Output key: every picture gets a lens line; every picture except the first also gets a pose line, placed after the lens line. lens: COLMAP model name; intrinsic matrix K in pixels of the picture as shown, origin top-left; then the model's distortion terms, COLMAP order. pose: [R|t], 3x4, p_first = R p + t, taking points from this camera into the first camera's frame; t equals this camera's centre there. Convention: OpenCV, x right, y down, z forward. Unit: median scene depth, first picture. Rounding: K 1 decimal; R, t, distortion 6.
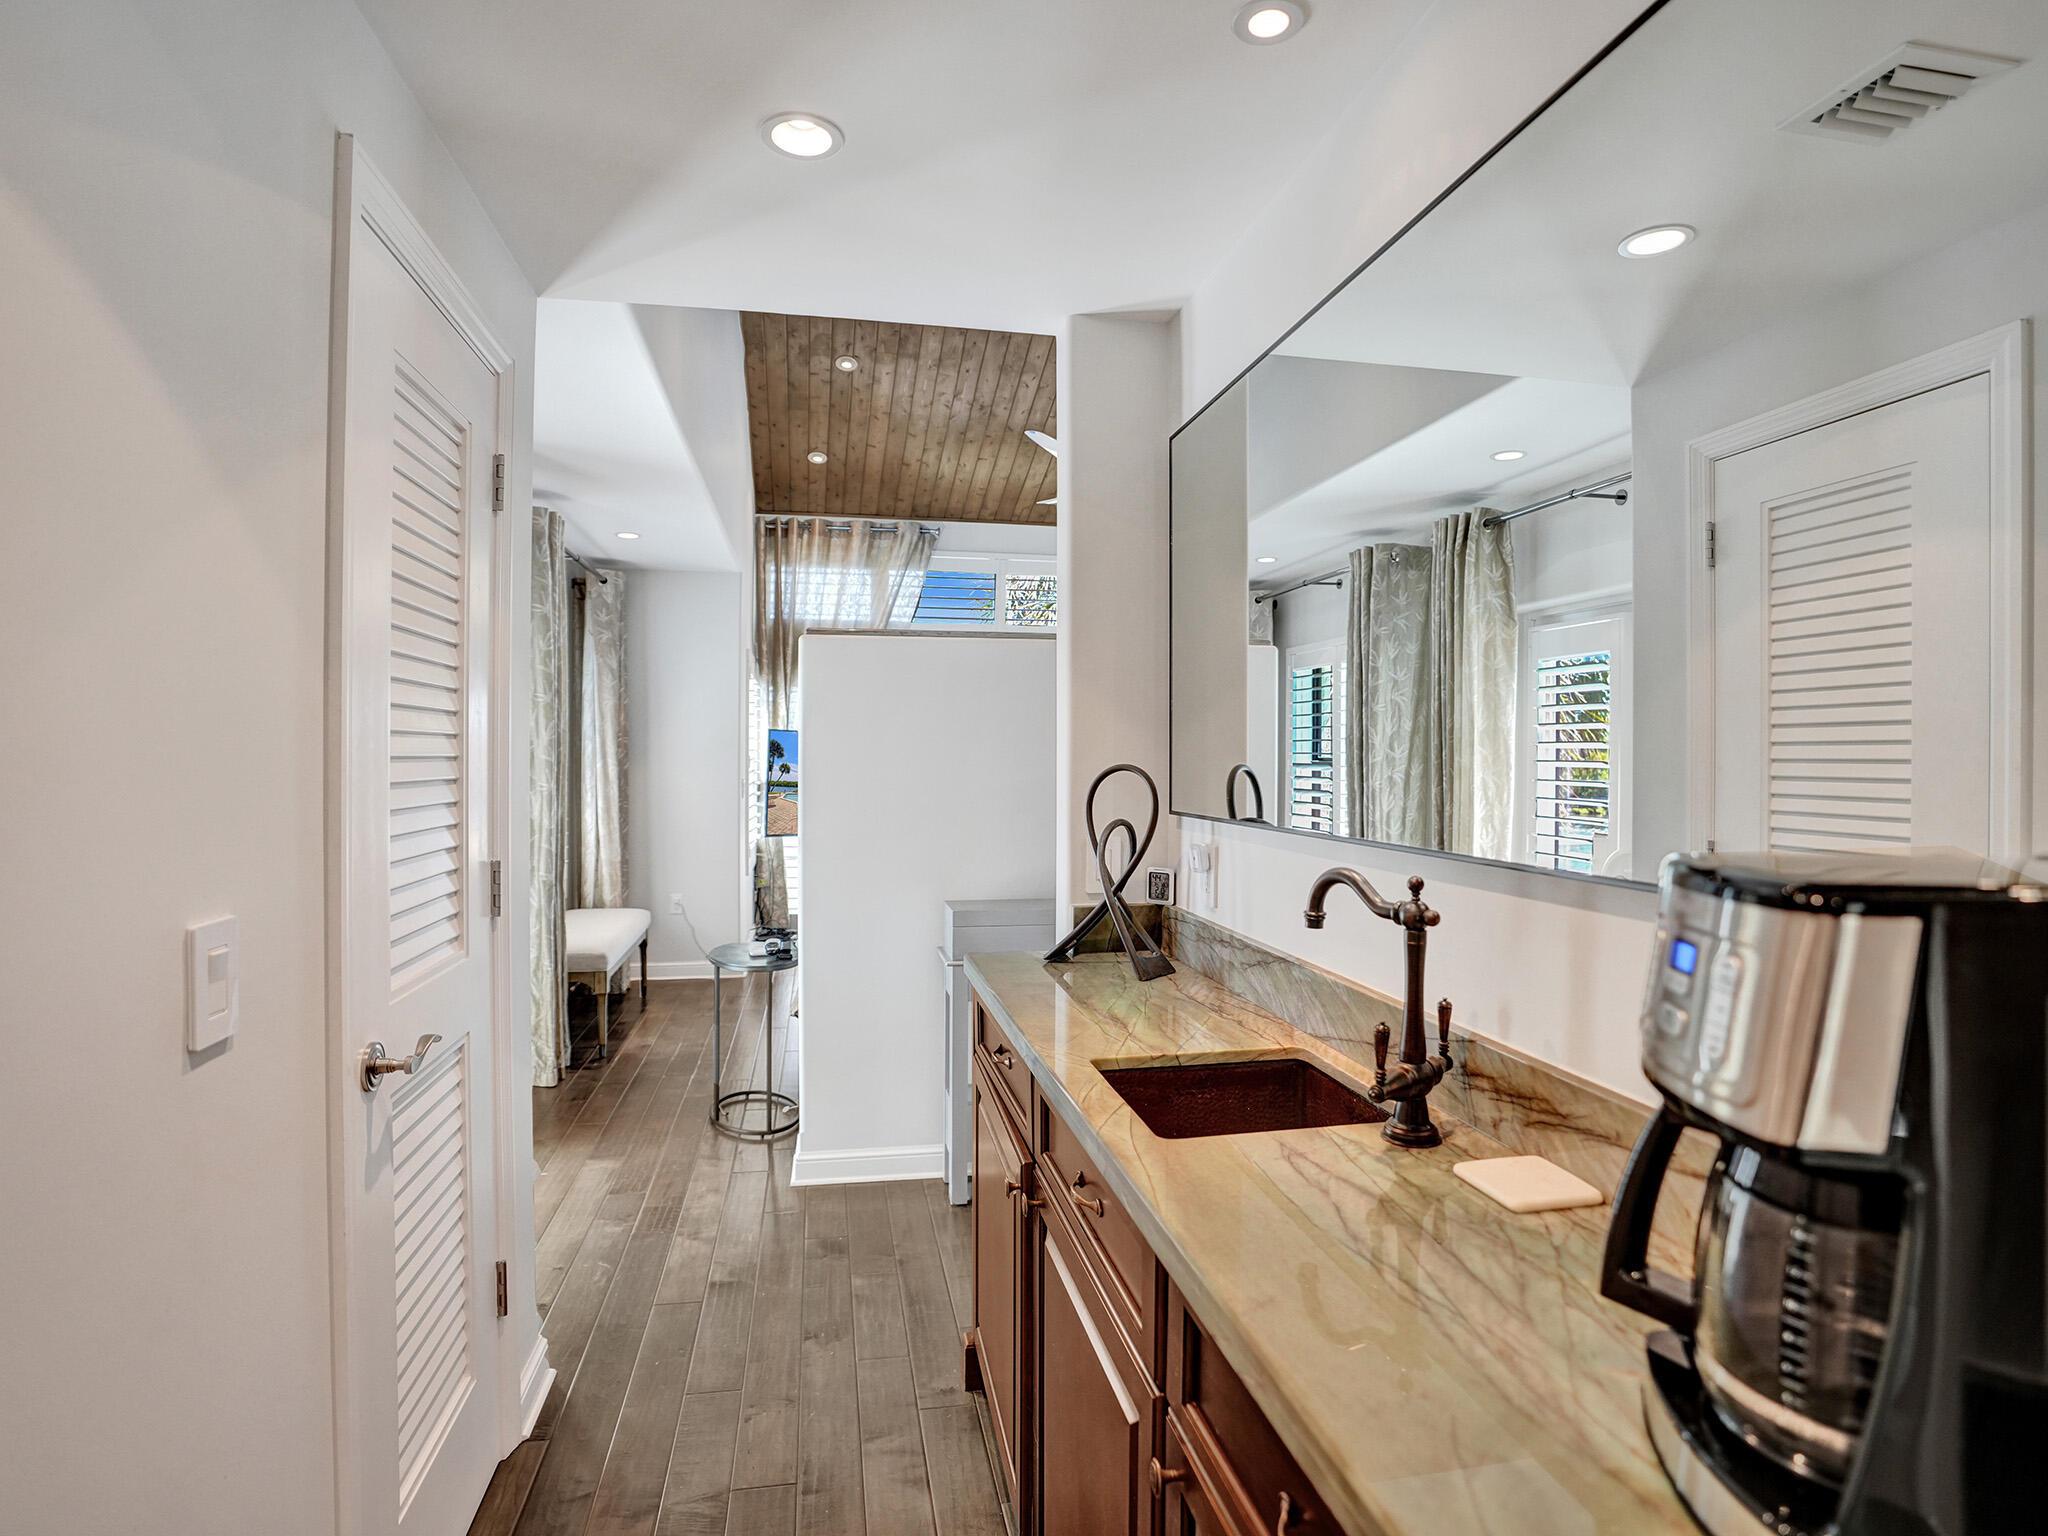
lens RADIAL K [[1075.4, 0, 1019.2], [0, 1075.4, 745.6], [0, 0, 1]] dist [-0.064902, 0.047495]
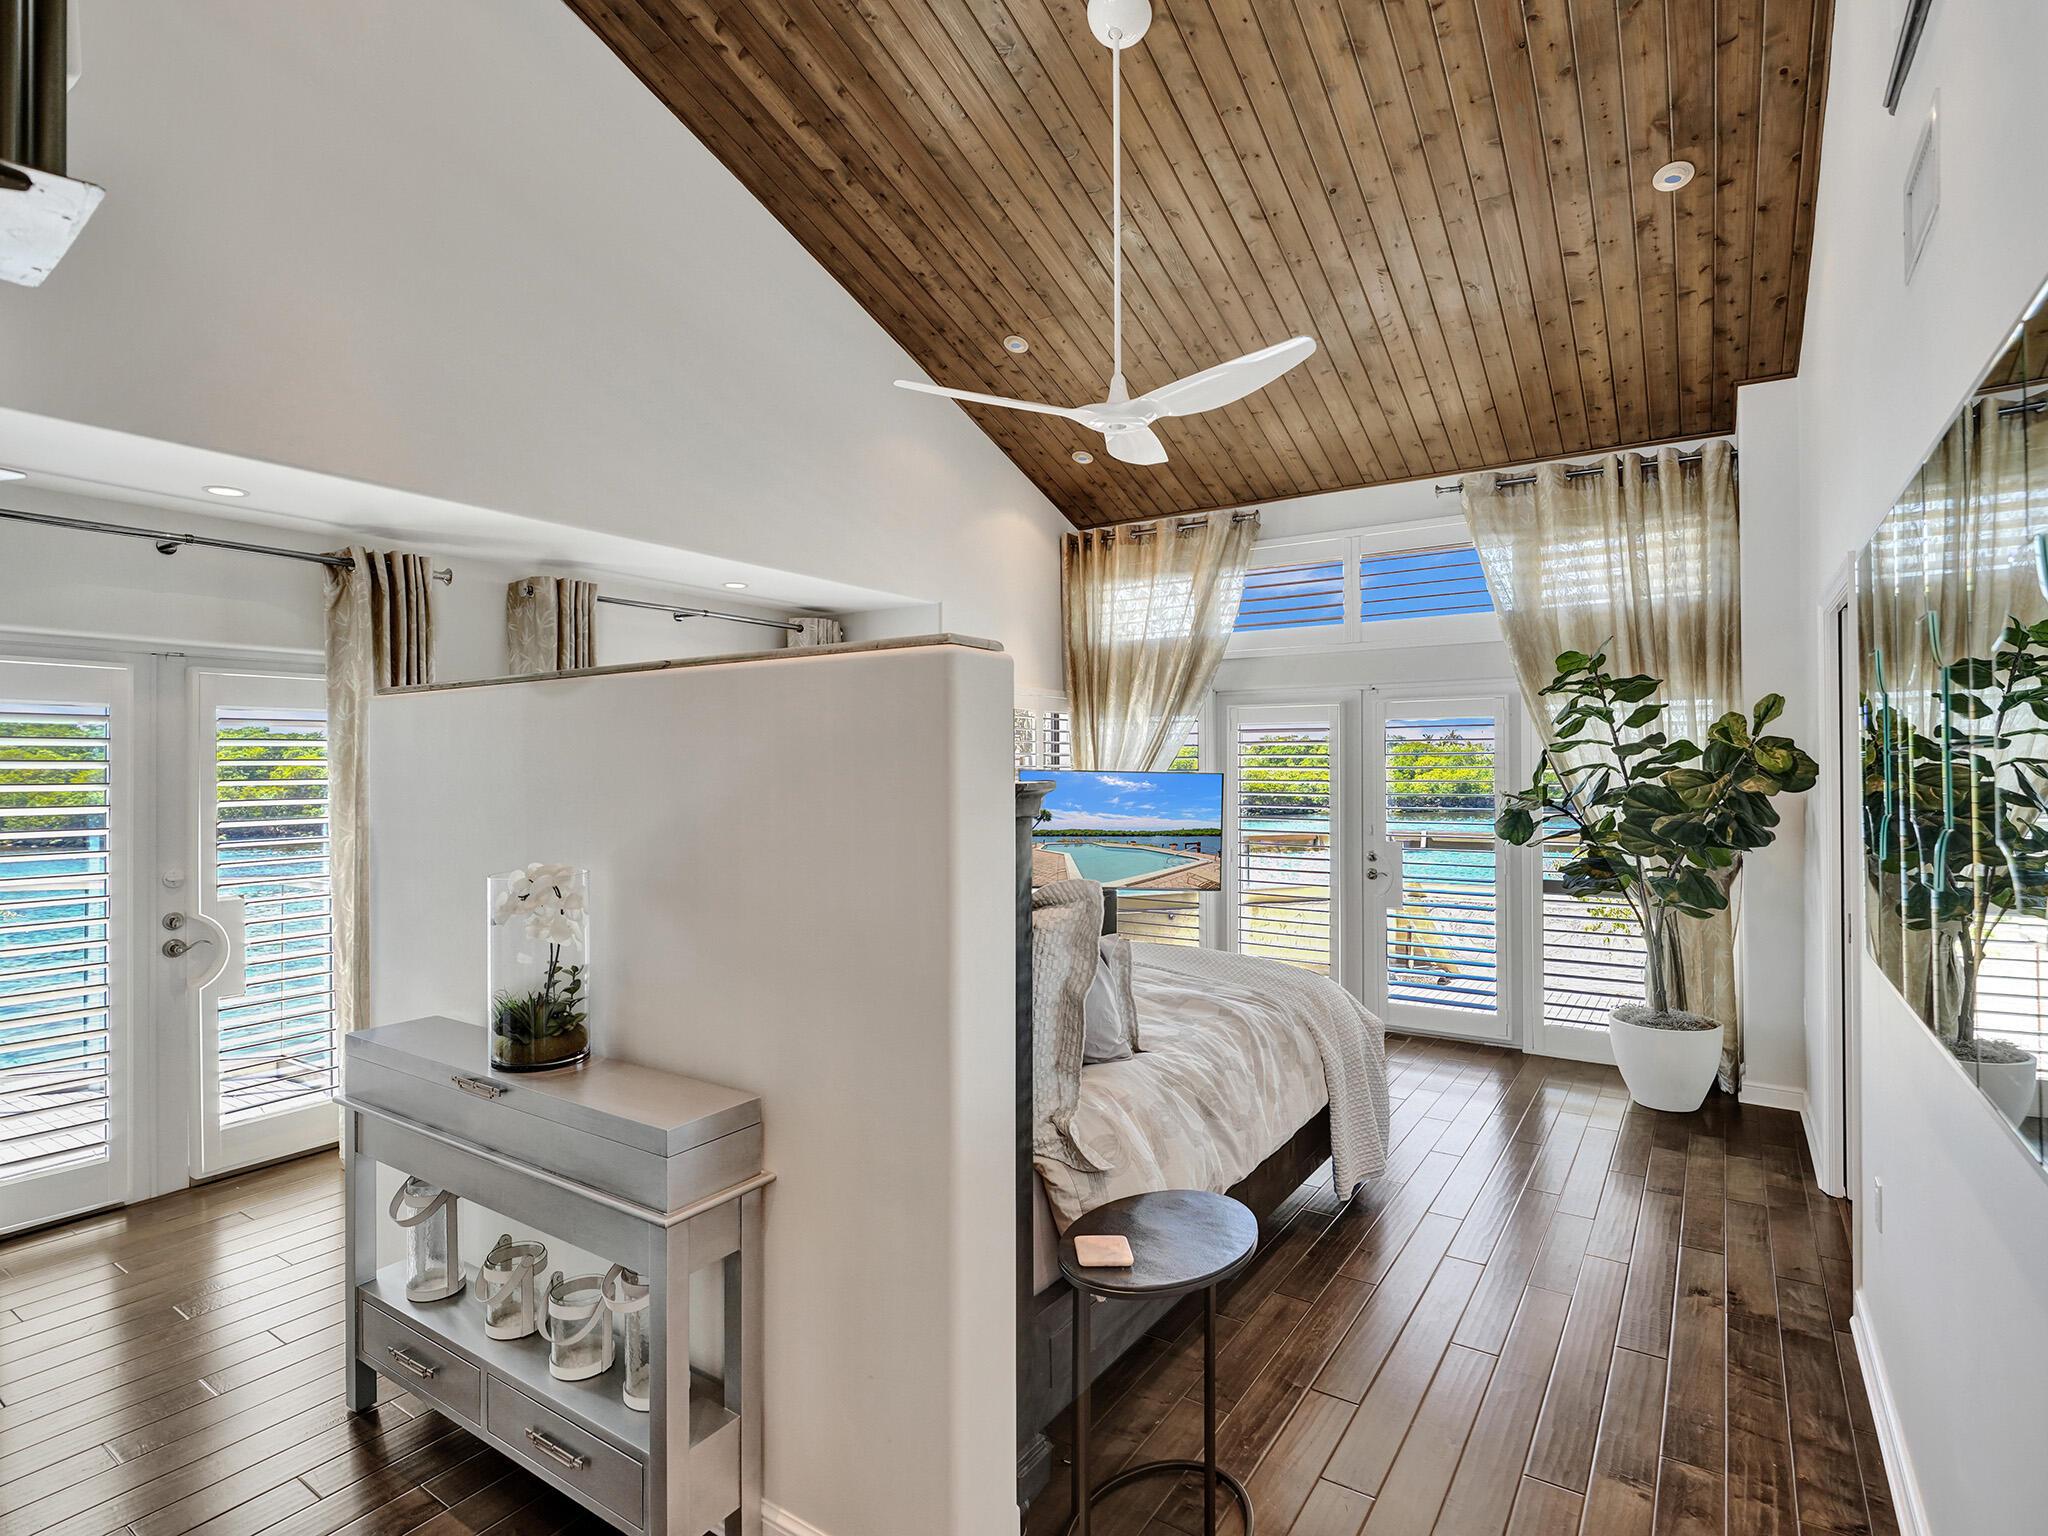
lens RADIAL K [[1050.1, 0, 1024.0], [0, 1050.1, 768.0], [0, 0, 1]] dist [0.009689, 0.000098]
pose [[0.711414, -0.005554, -0.702751, 0.382914], [0.010351, 0.999943, 0.002577, -0.017755], [0.702697, -0.009108, 0.711431, 0.350826]]
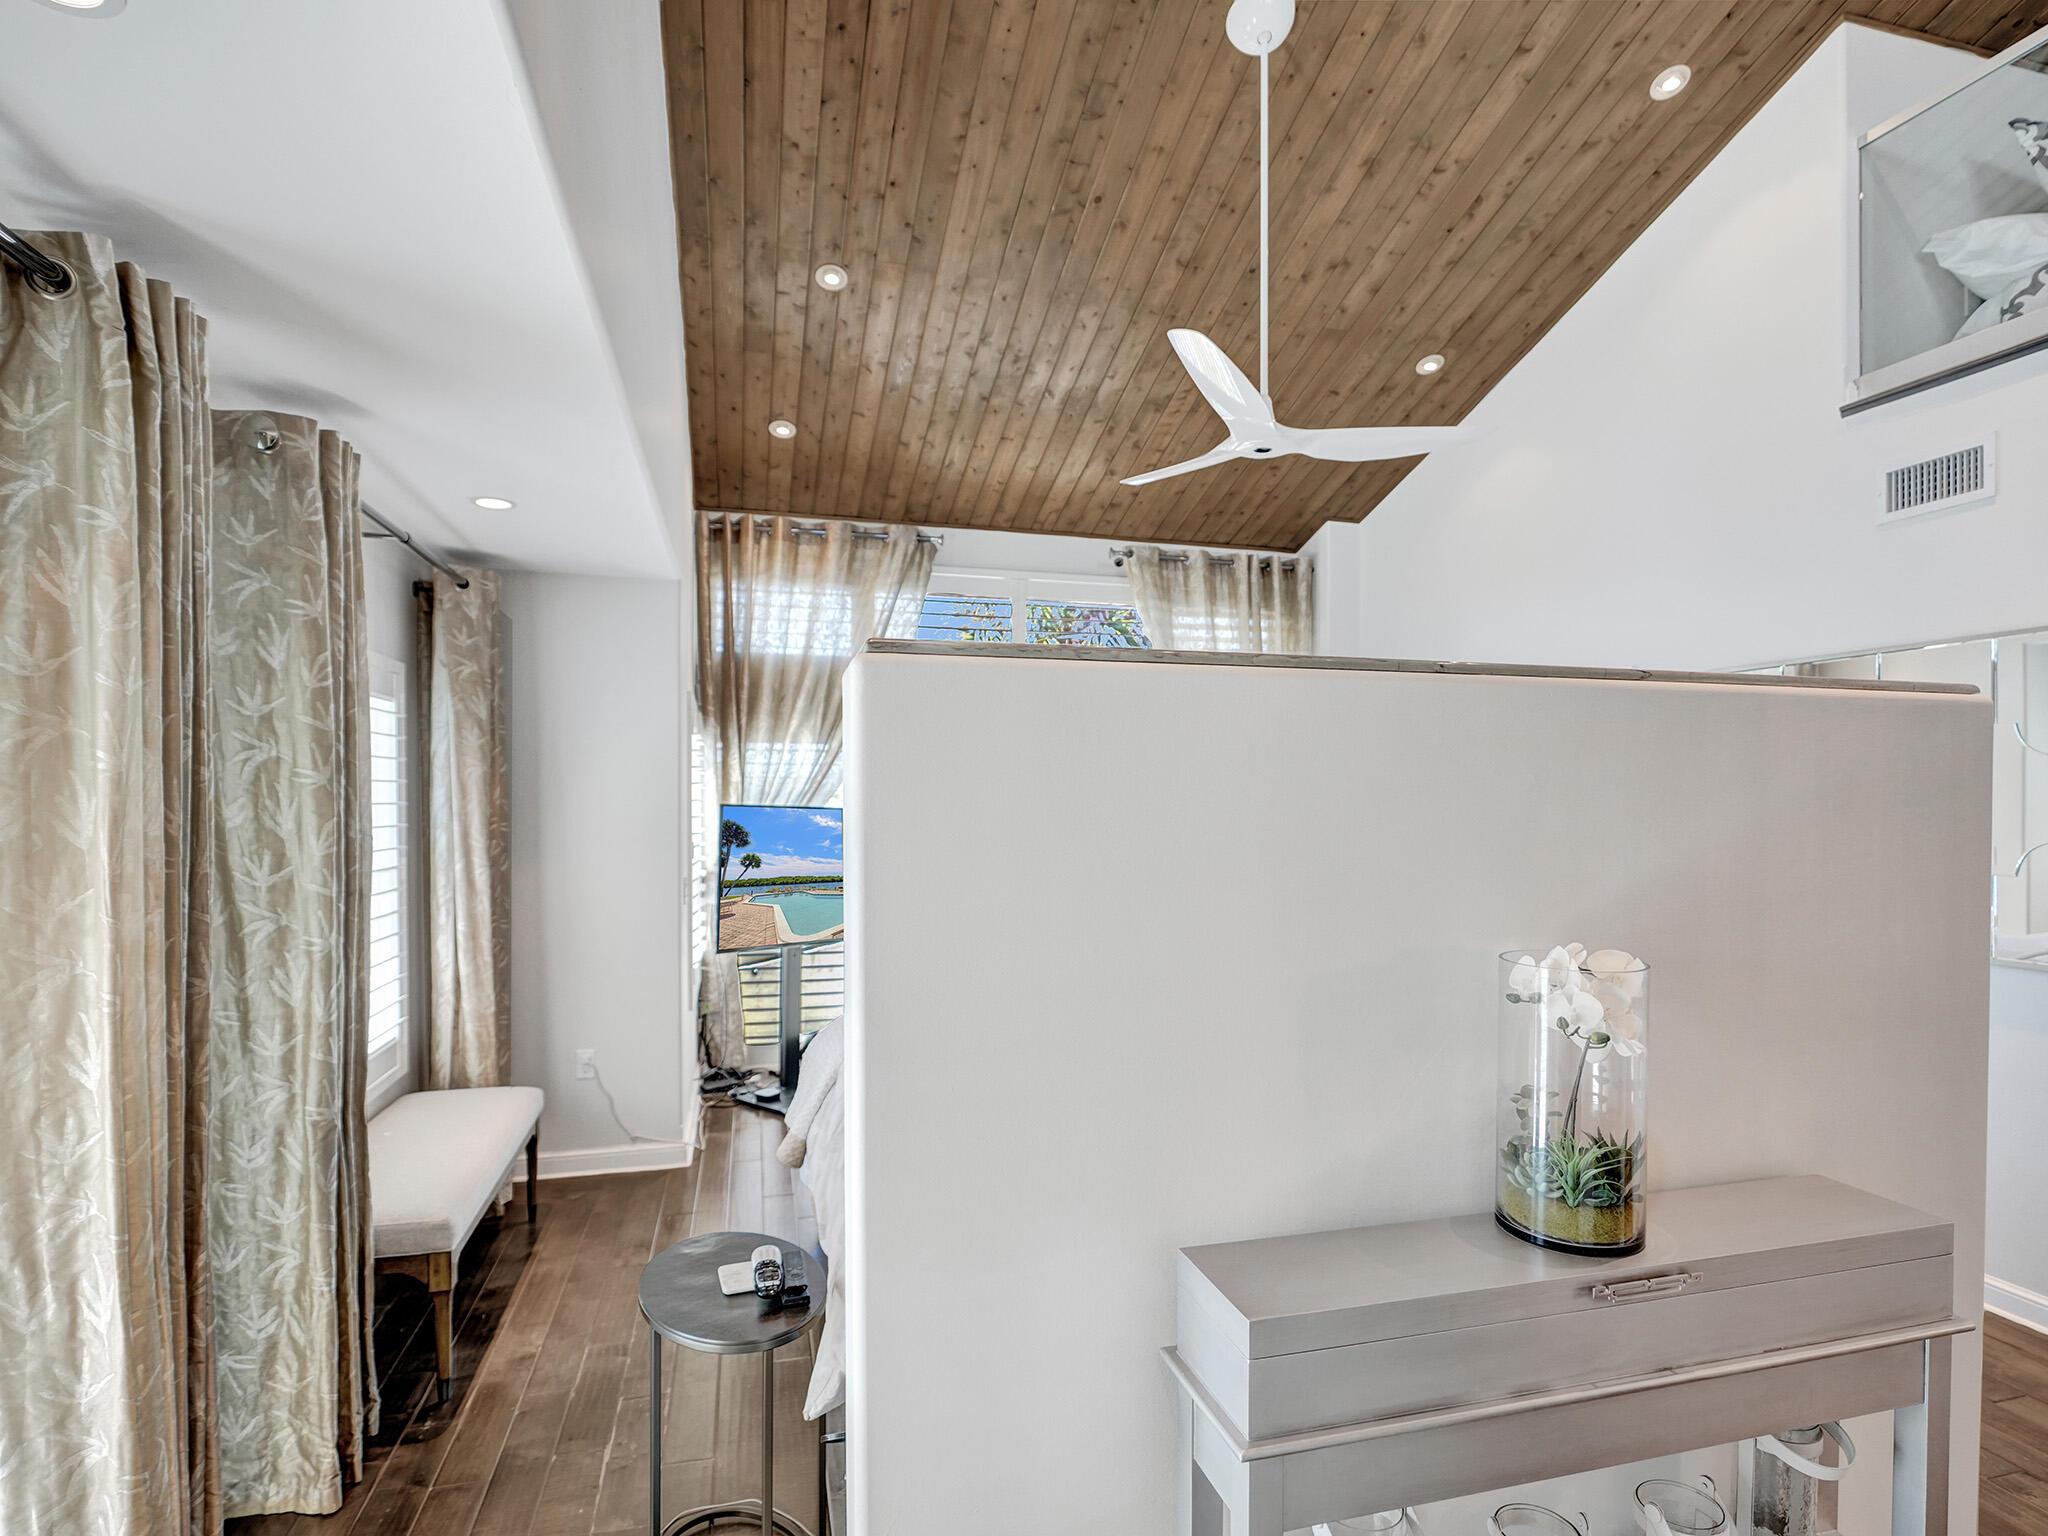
lens RADIAL K [[1054.0, 0, 1034.1], [0, 1054.0, 809.0], [0, 0, 1]] dist [0.023161, -0.018903]
pose [[0.996711, -0.003682, 0.080958, -0.077194], [0.002341, 0.999859, 0.016651, -0.022052], [-0.081008, -0.016406, 0.996578, 0.262612]]
